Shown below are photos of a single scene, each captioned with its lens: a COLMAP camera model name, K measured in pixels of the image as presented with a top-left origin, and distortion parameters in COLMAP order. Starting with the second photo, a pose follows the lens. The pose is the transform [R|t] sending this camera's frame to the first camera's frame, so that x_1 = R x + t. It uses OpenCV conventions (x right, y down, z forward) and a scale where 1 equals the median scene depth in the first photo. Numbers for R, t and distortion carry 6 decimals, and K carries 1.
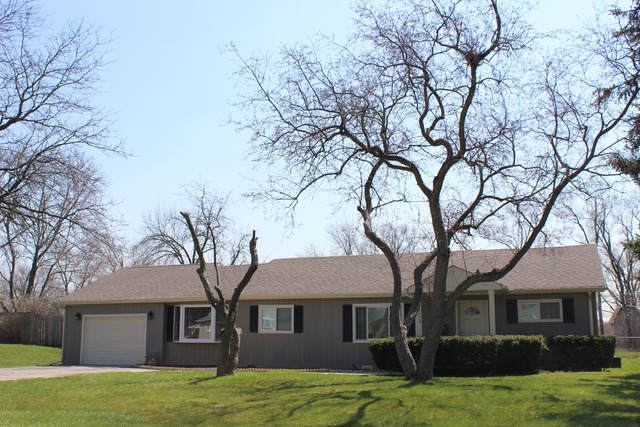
lens RADIAL K [[689.6, 0, 320.0], [0, 689.6, 213.5], [0, 0, 1]] dist [-0.105546, 0.012423]
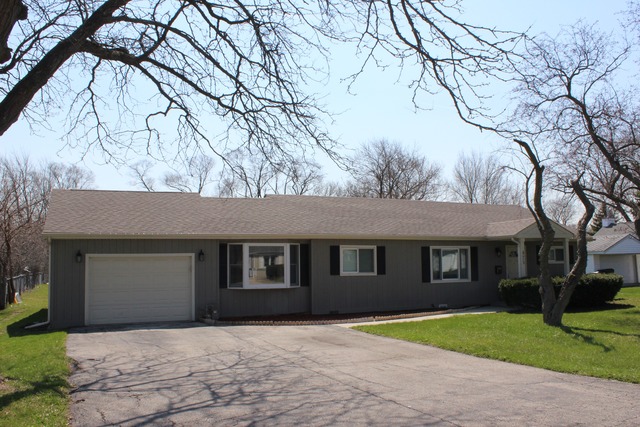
lens RADIAL K [[546.0, 0, 320.0], [0, 546.0, 213.5], [0, 0, 1]] dist [-0.162463, 0.129205]
pose [[0.723677, 0.057493, 0.687740, -0.808184], [-0.115409, 0.992573, 0.038464, 0.089948], [-0.680421, -0.107207, 0.724938, 0.670558]]
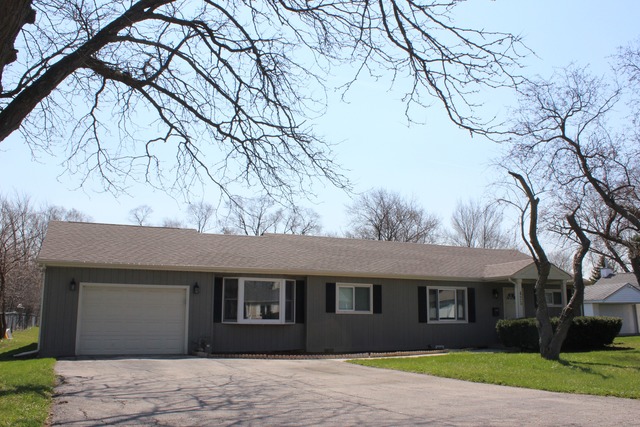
lens RADIAL K [[546.0, 0, 320.0], [0, 546.0, 213.5], [0, 0, 1]] dist [-0.162463, 0.129205]
pose [[0.720490, 0.135765, 0.680046, -0.804653], [-0.132327, 0.989545, -0.057357, 0.116904], [-0.680723, -0.048663, 0.730922, 0.664493]]
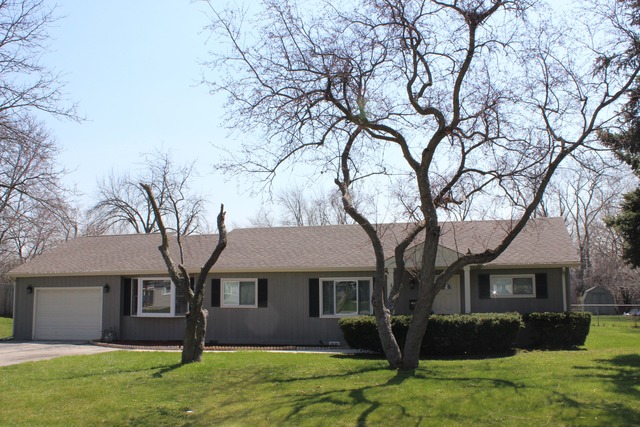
lens RADIAL K [[648.2, 0, 320.0], [0, 648.2, 213.5], [0, 0, 1]] dist [-0.132761, 0.111125]
pose [[0.996454, 0.005088, 0.083990, -0.036335], [-0.009752, 0.998426, 0.055224, -0.011251], [-0.083577, -0.055847, 0.994935, 0.129059]]
